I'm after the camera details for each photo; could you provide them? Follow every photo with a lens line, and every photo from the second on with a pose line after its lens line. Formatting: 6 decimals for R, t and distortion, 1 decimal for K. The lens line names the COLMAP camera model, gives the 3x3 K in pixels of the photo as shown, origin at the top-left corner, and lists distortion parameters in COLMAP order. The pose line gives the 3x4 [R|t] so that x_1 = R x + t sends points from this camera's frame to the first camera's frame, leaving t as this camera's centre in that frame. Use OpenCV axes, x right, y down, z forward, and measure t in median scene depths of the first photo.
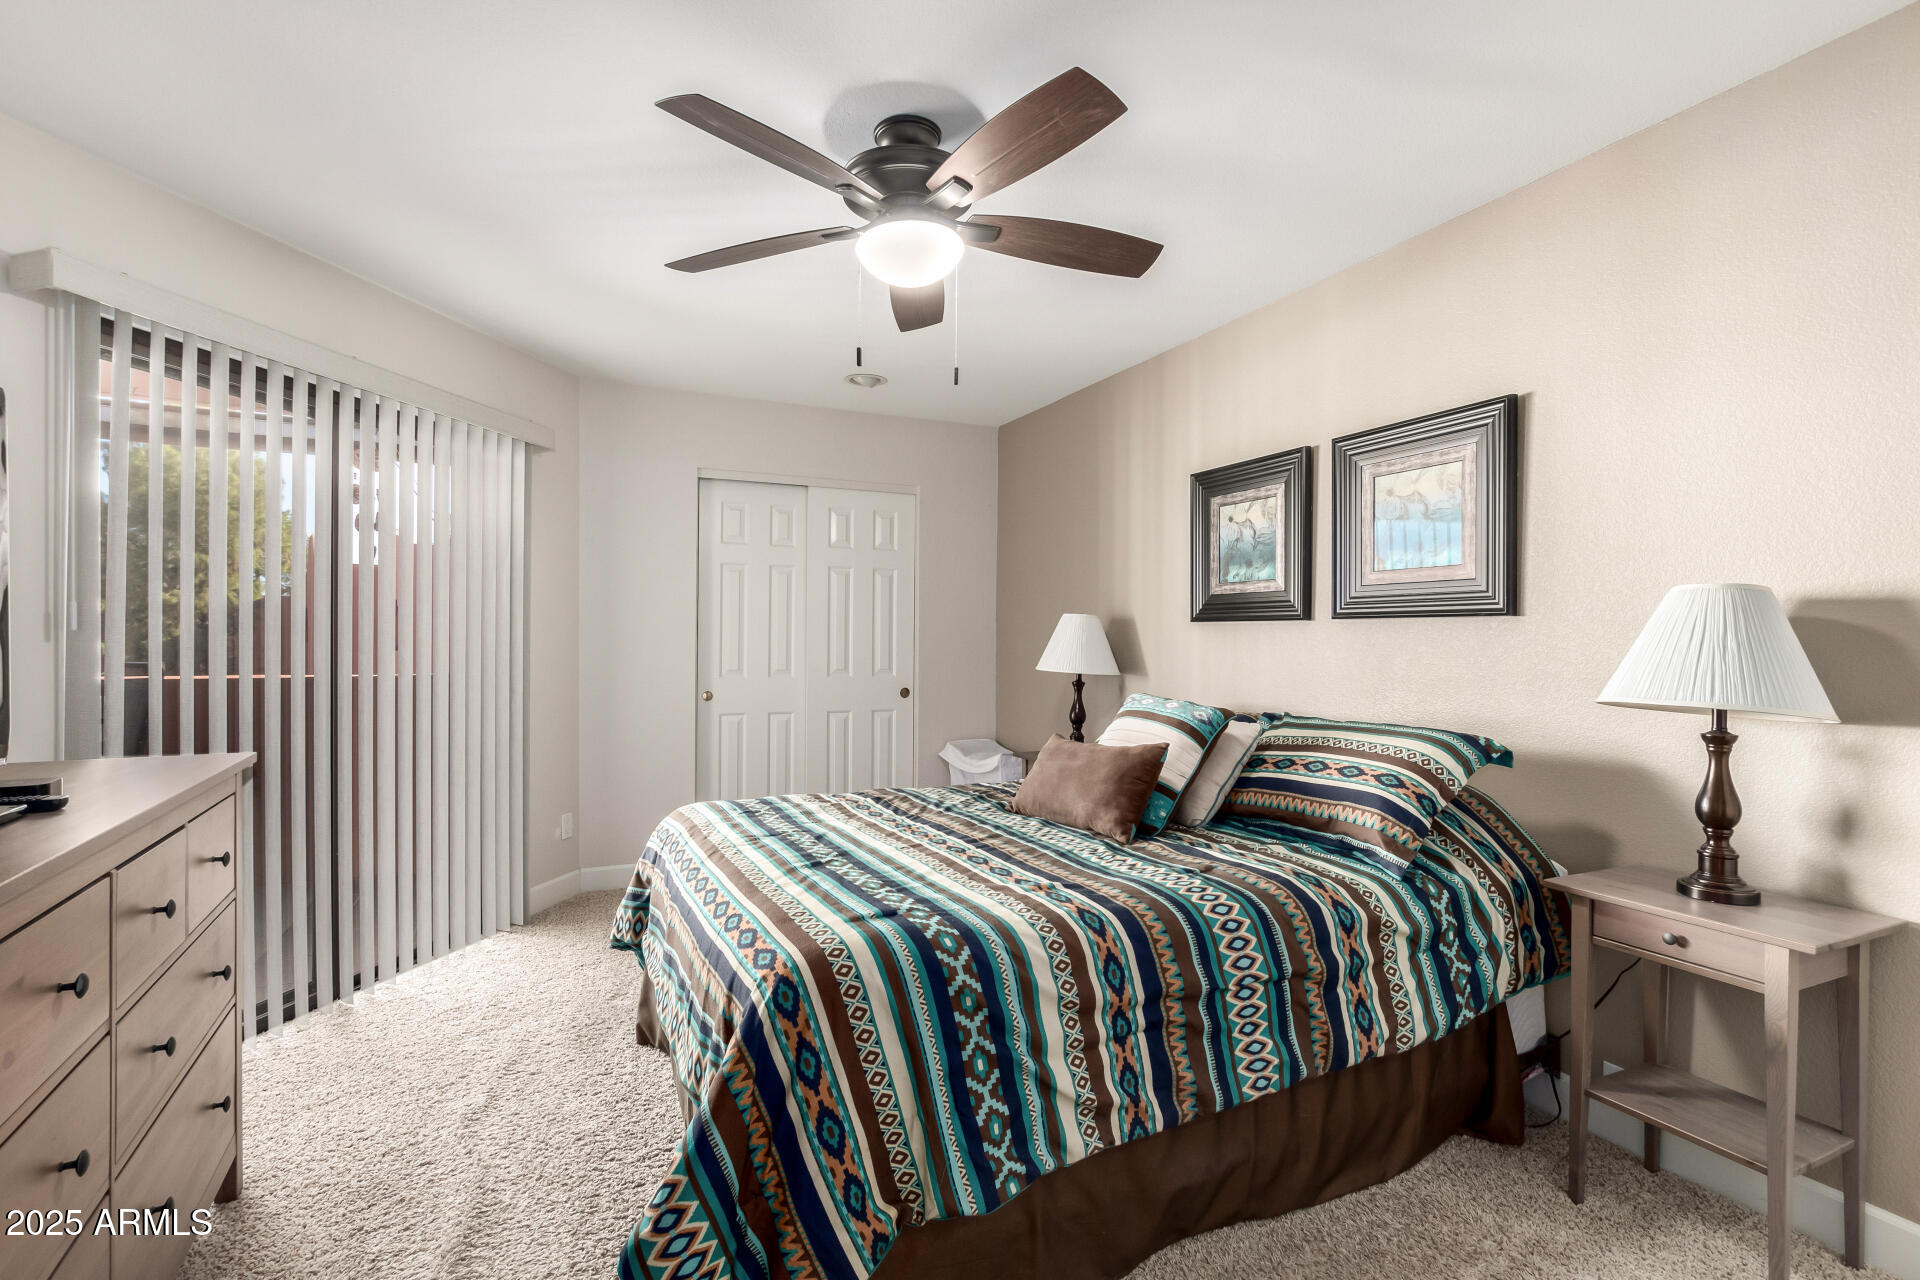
lens RADIAL K [[889.4, 0, 966.9], [0, 889.4, 642.3], [0, 0, 1]] dist [0.004471, -0.000055]
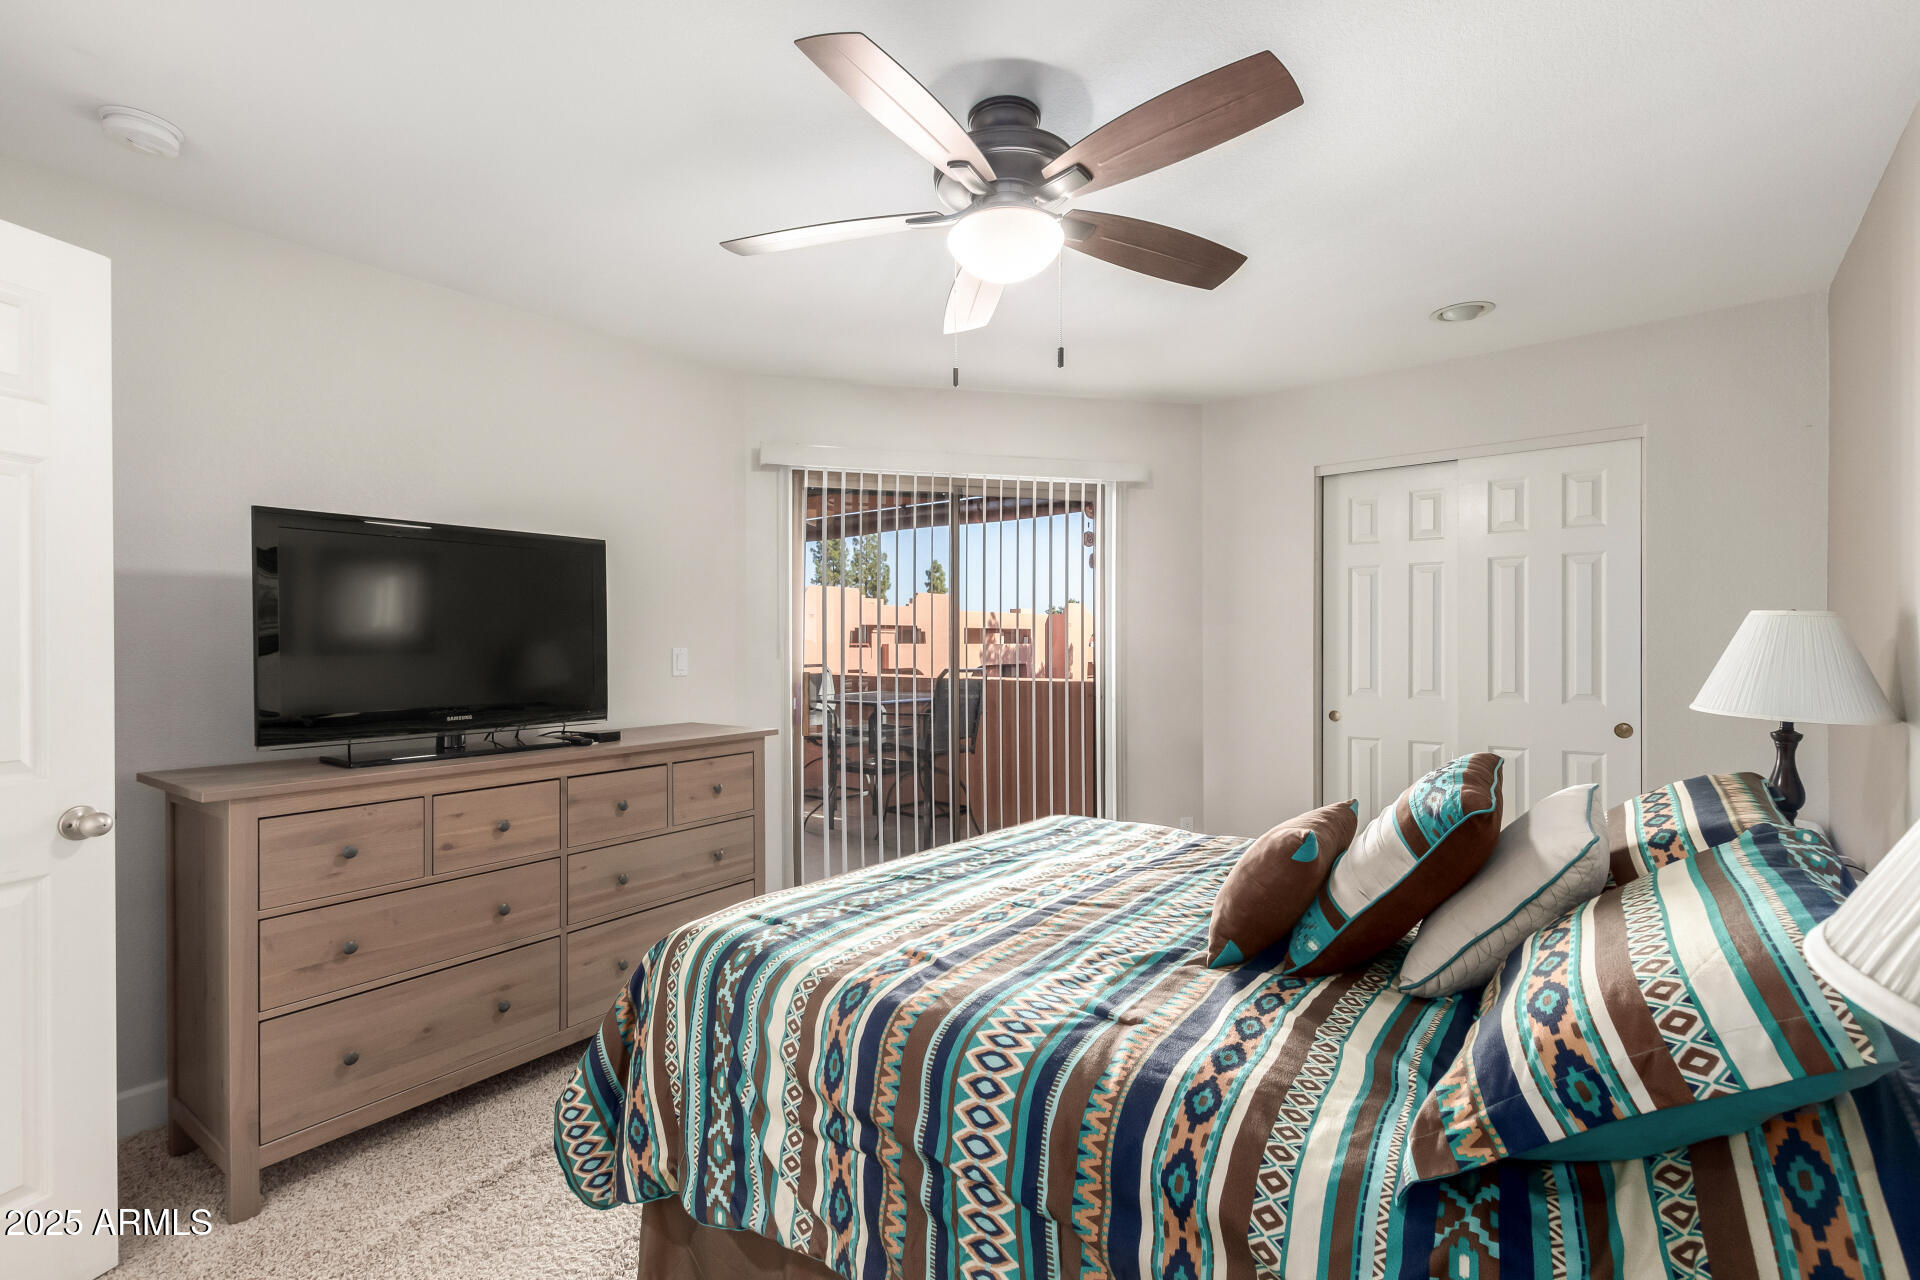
lens RADIAL K [[889.4, 0, 961.9], [0, 889.4, 643.2], [0, 0, 1]] dist [0.004471, -0.000055]
pose [[0.437048, -0.007902, -0.899403, 0.809007], [0.002893, 0.999969, -0.007380, -0.018454], [0.899433, 0.000623, 0.437057, 0.605431]]
